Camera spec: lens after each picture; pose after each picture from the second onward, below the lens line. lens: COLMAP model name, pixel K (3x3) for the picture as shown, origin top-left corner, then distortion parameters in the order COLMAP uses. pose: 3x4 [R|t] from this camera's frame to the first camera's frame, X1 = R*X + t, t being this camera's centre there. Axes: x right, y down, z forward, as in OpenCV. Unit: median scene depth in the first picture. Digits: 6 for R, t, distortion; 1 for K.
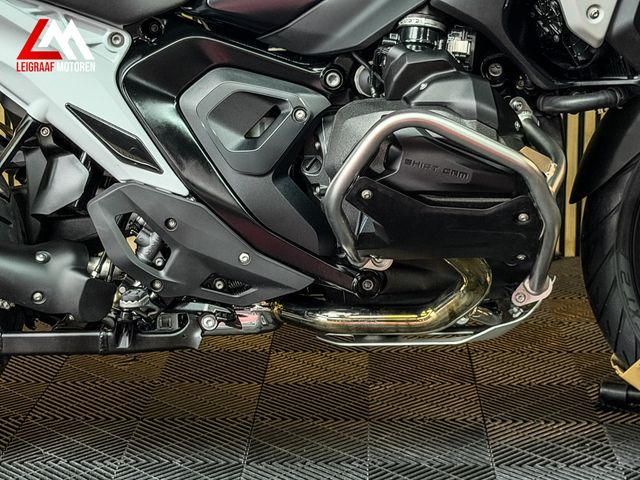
lens RADIAL K [[1399.1, 0, 327.1], [0, 1399.1, 240.8], [0, 0, 1]] dist [0.116317, 0.000000]
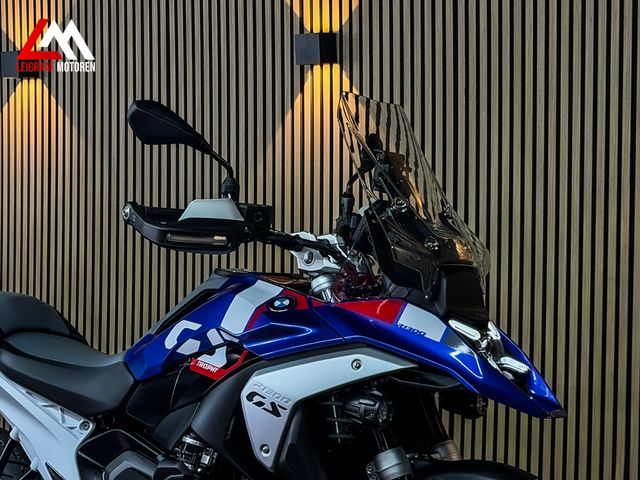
lens RADIAL K [[1399.1, 0, 342.9], [0, 1399.1, 241.2], [0, 0, 1]] dist [0.116317, 0.000000]
pose [[0.833089, 0.042297, -0.551519, 0.985781], [-0.148742, 0.977477, -0.149715, -0.152456], [0.532765, 0.206760, 0.820617, -0.219422]]
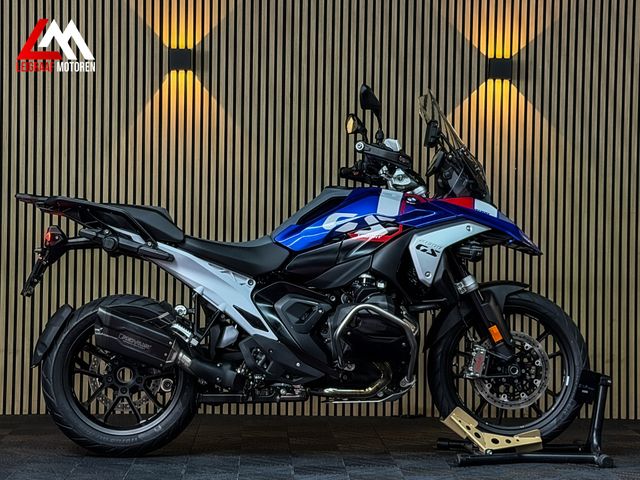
lens RADIAL K [[1399.1, 0, 318.4], [0, 1399.1, 217.1], [0, 0, 1]] dist [0.116317, 0.000000]
pose [[0.996941, 0.027149, 0.073295, -0.219468], [-0.008313, 0.969246, -0.245952, 0.385108], [-0.077718, 0.244590, 0.966507, -1.587592]]
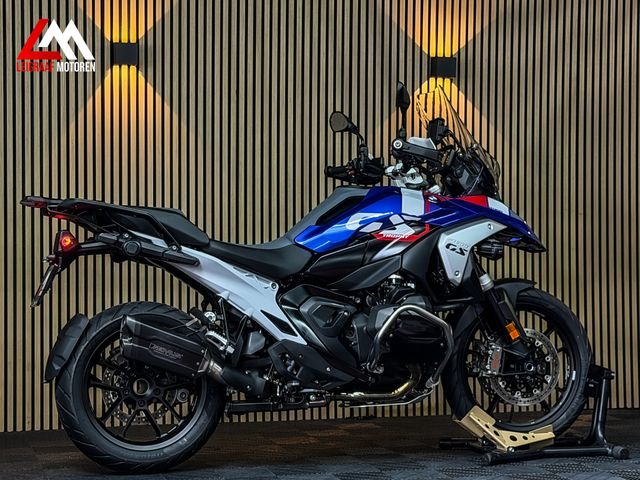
lens RADIAL K [[1399.1, 0, 303.7], [0, 1399.1, 225.1], [0, 0, 1]] dist [0.116317, 0.000000]
pose [[0.957462, 0.012702, 0.288280, -0.833417], [0.057651, 0.970469, -0.234235, 0.349075], [-0.282742, 0.240890, 0.928455, -1.404570]]
